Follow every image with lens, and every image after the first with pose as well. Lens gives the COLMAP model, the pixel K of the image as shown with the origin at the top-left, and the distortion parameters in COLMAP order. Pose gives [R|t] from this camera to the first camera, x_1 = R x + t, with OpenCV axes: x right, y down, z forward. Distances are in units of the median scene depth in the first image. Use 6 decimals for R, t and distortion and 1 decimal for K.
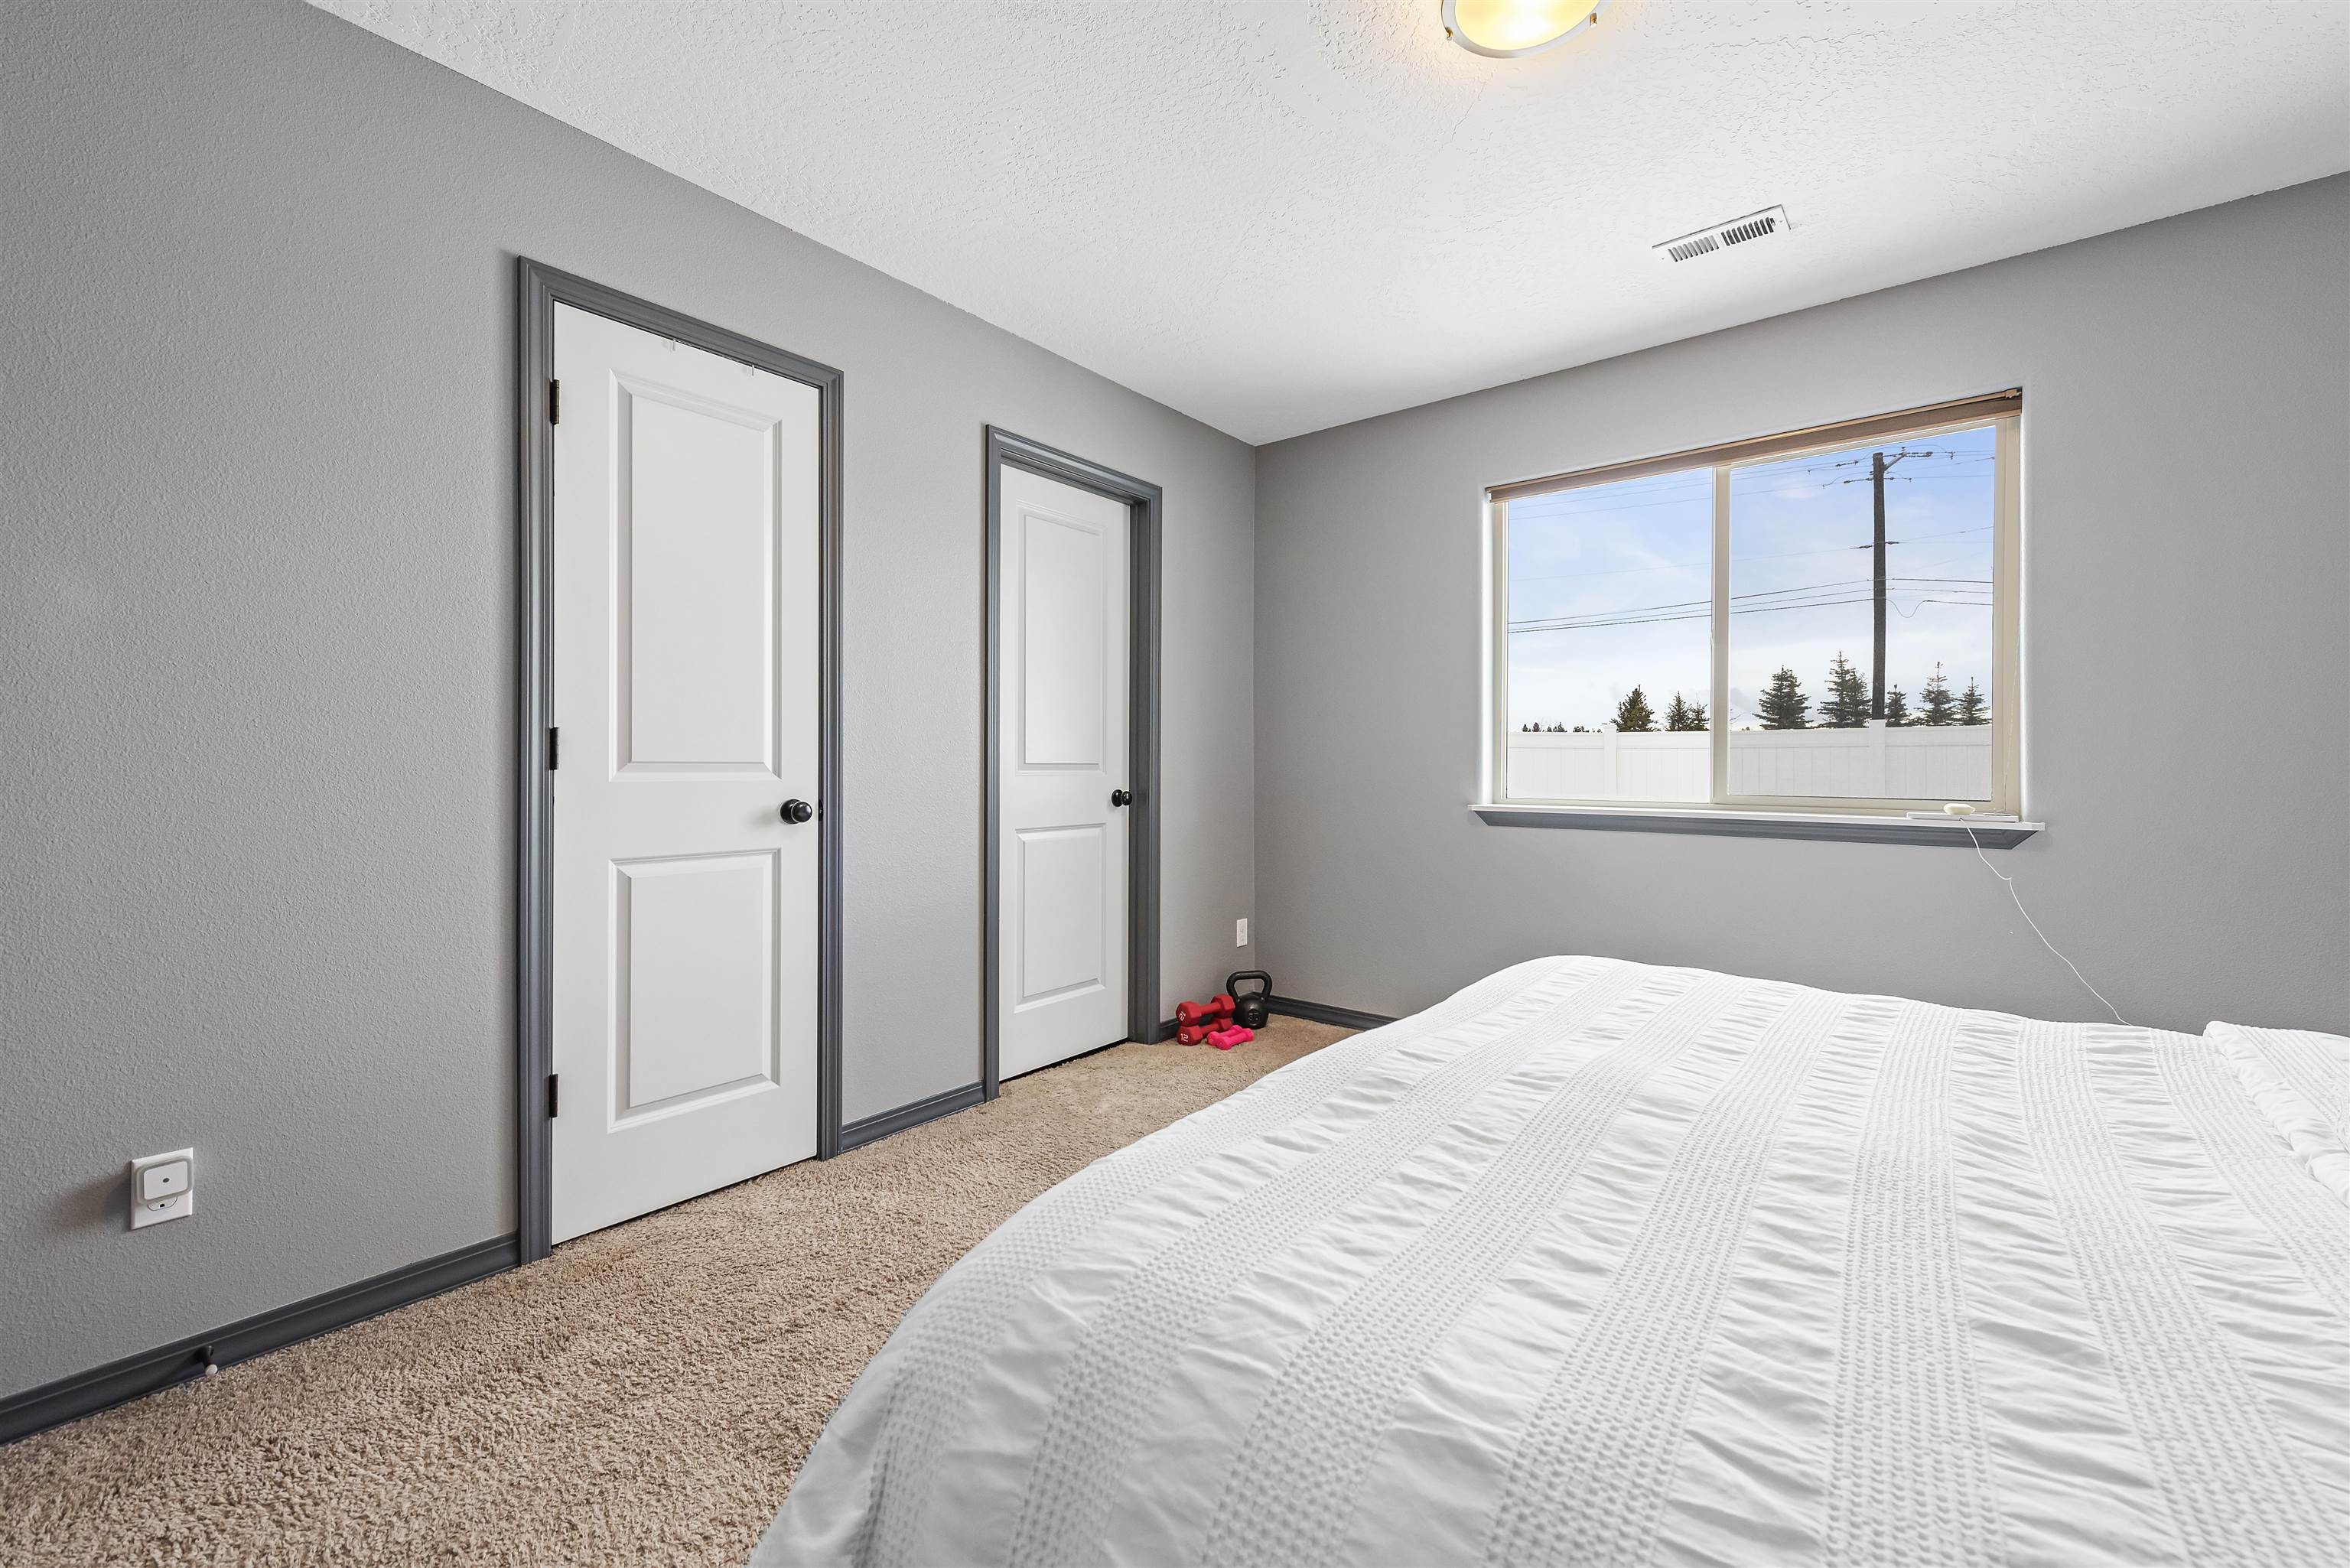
lens RADIAL K [[948.8, 0, 1186.6], [0, 948.8, 778.1], [0, 0, 1]] dist [0.012134, -0.004051]
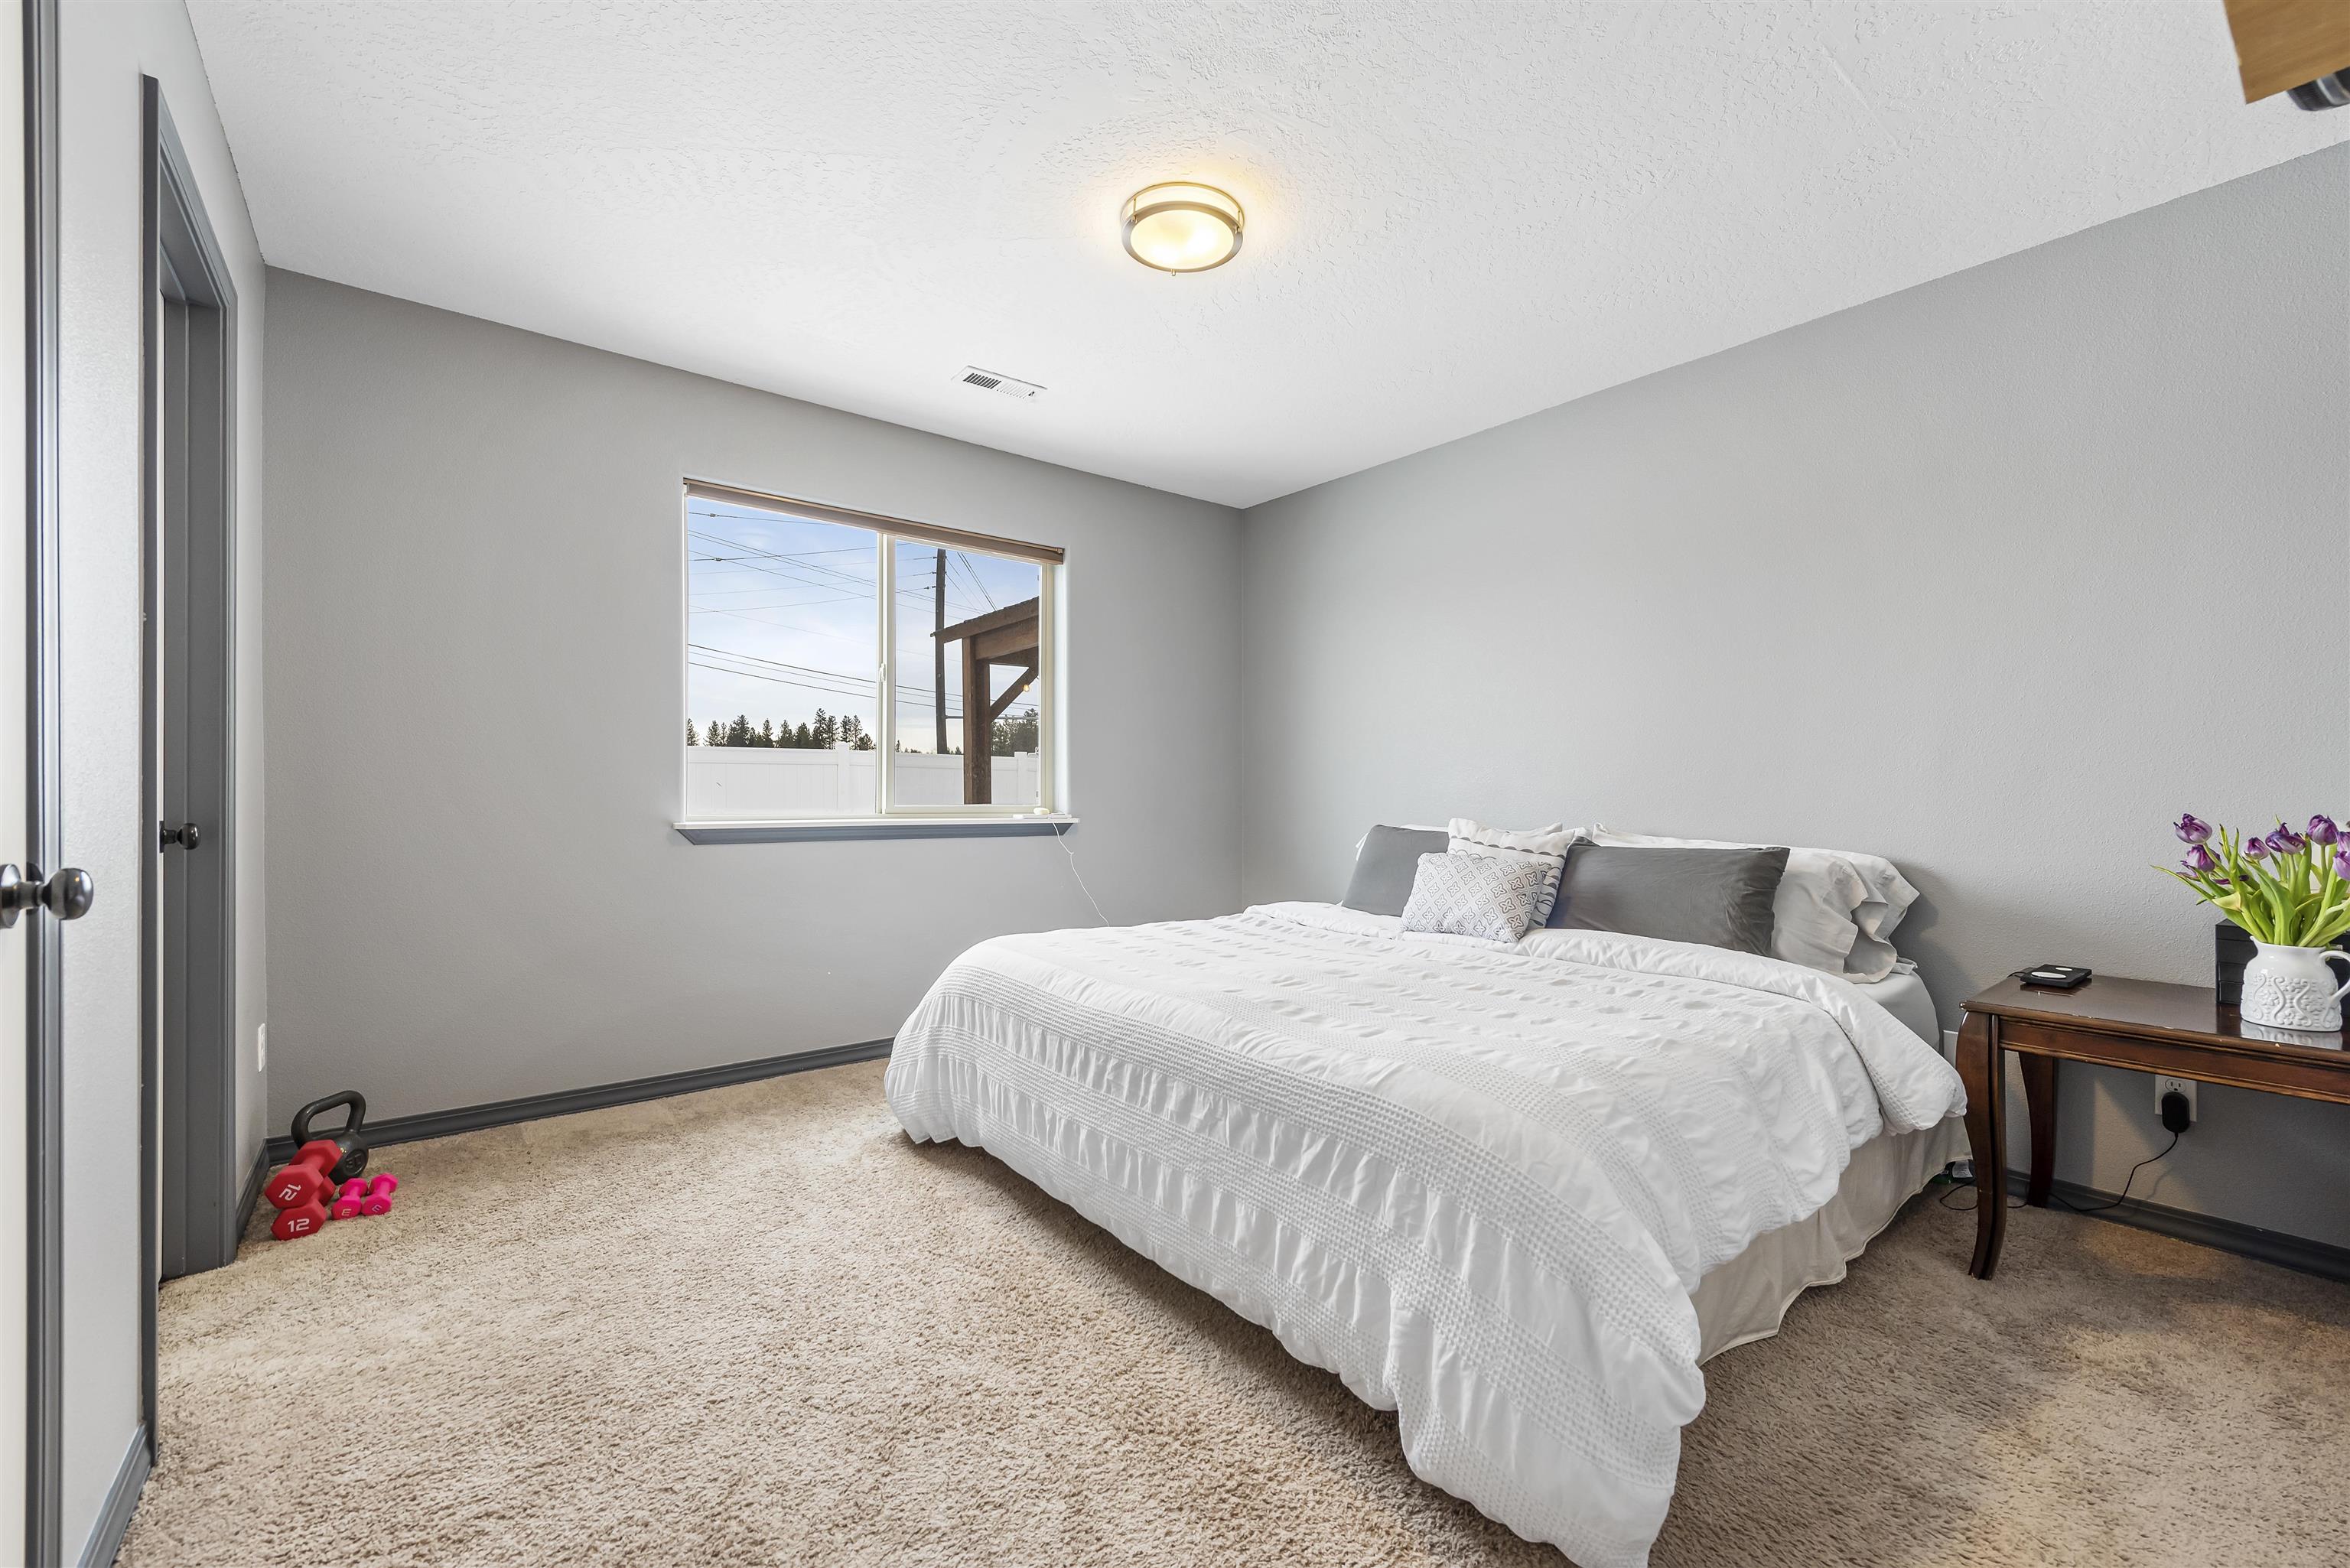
lens RADIAL K [[948.8, 0, 1213.1], [0, 948.8, 781.2], [0, 0, 1]] dist [0.012134, -0.004051]
pose [[0.226560, 0.003615, 0.973990, -0.558584], [0.003390, 0.999984, -0.004500, -0.007004], [-0.973991, 0.004322, 0.226544, 0.346966]]
